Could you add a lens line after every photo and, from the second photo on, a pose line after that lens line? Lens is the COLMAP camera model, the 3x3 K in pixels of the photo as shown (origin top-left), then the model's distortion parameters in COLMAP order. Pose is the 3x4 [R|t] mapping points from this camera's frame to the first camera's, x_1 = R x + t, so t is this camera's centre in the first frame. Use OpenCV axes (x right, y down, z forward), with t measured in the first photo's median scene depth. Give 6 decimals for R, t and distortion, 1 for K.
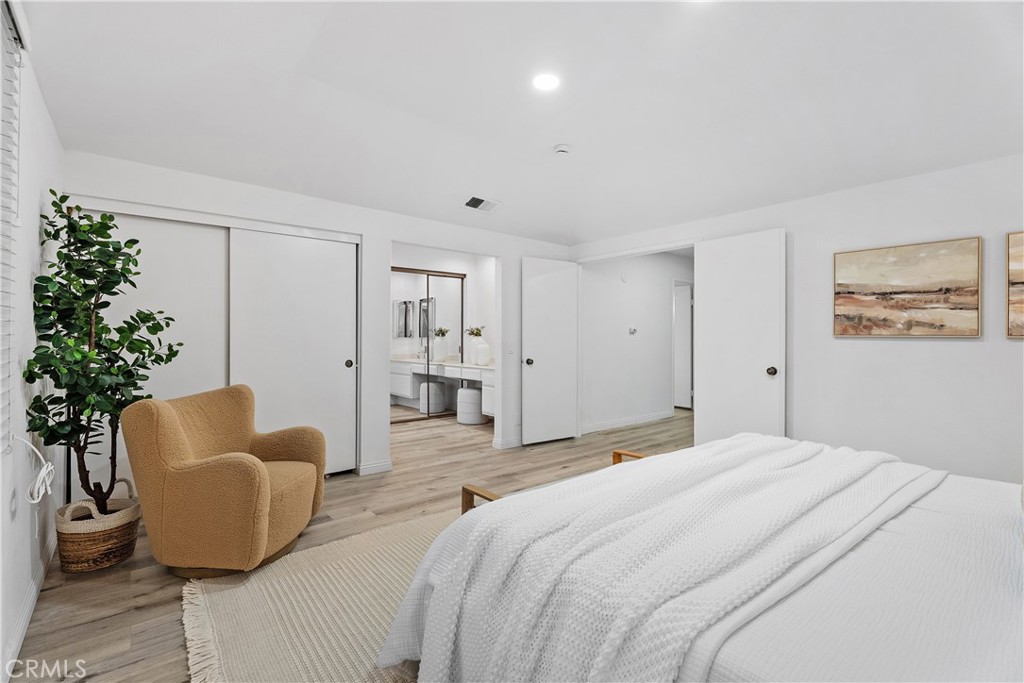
lens RADIAL K [[461.1, 0, 512.6], [0, 461.1, 341.3], [0, 0, 1]] dist [-0.000732, -0.000432]
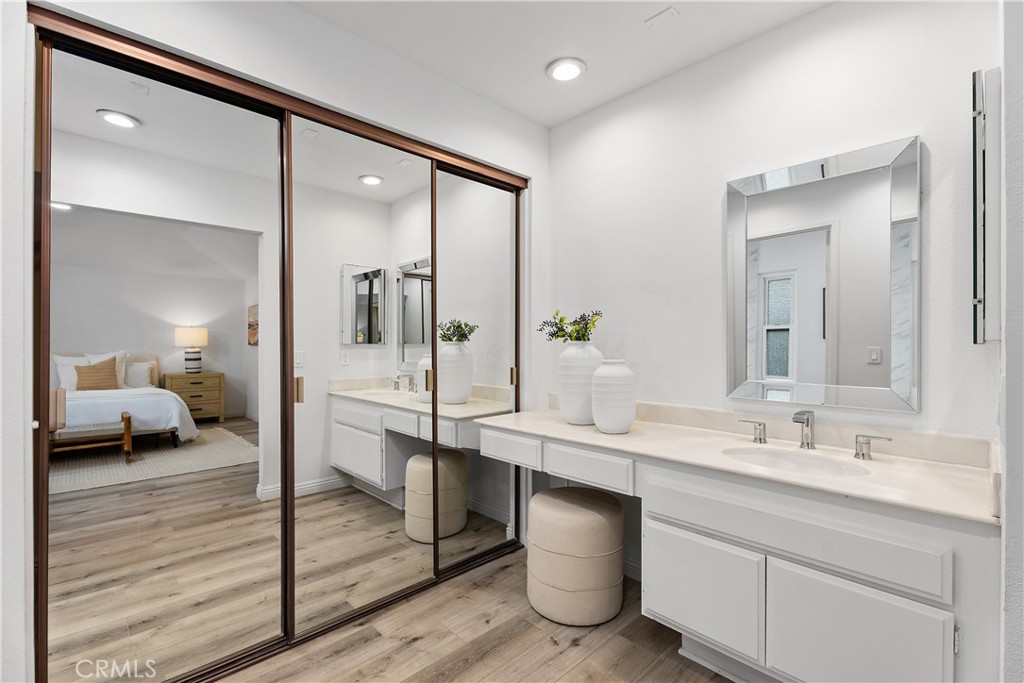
lens RADIAL K [[461.1, 0, 511.3], [0, 461.1, 345.6], [0, 0, 1]] dist [-0.000732, -0.000432]
pose [[0.997580, -0.009309, 0.068903, -0.141814], [0.009262, 0.999957, 0.001001, -0.007483], [-0.068910, -0.000360, 0.997623, 0.616258]]
